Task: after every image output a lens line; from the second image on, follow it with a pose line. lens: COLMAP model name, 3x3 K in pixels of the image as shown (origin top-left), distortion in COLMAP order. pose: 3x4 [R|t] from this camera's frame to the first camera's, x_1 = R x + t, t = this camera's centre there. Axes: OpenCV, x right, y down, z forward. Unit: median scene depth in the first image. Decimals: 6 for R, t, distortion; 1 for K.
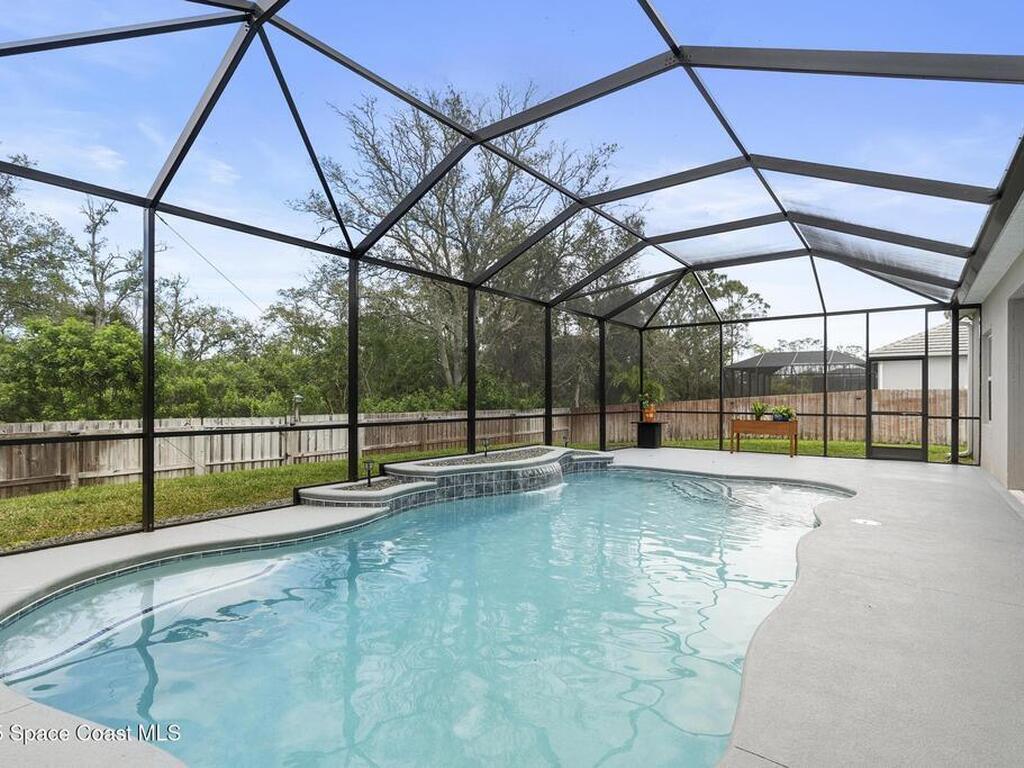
lens RADIAL K [[526.9, 0, 509.1], [0, 526.9, 417.5], [0, 0, 1]] dist [-0.001582, 0.000205]
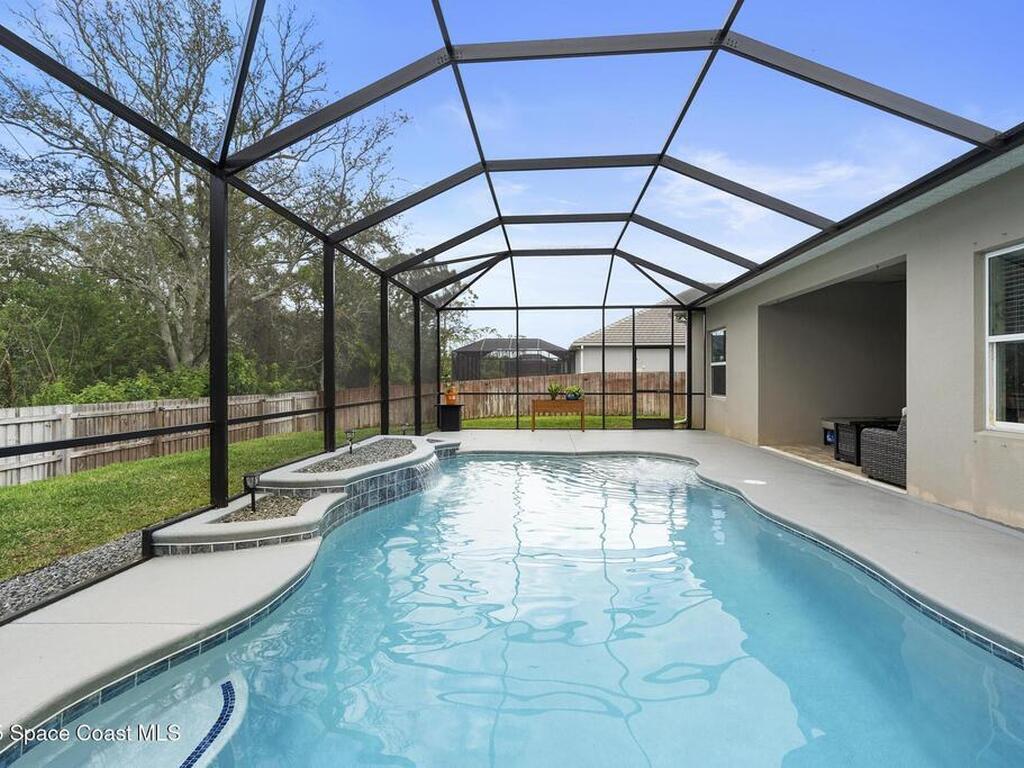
lens RADIAL K [[524.5, 0, 505.5], [0, 524.5, 387.1], [0, 0, 1]] dist [-0.004479, 0.000502]
pose [[0.839164, -0.012916, 0.543724, -0.212055], [0.025718, 0.999542, -0.015948, -0.006520], [-0.543269, 0.027367, 0.839112, 0.144053]]
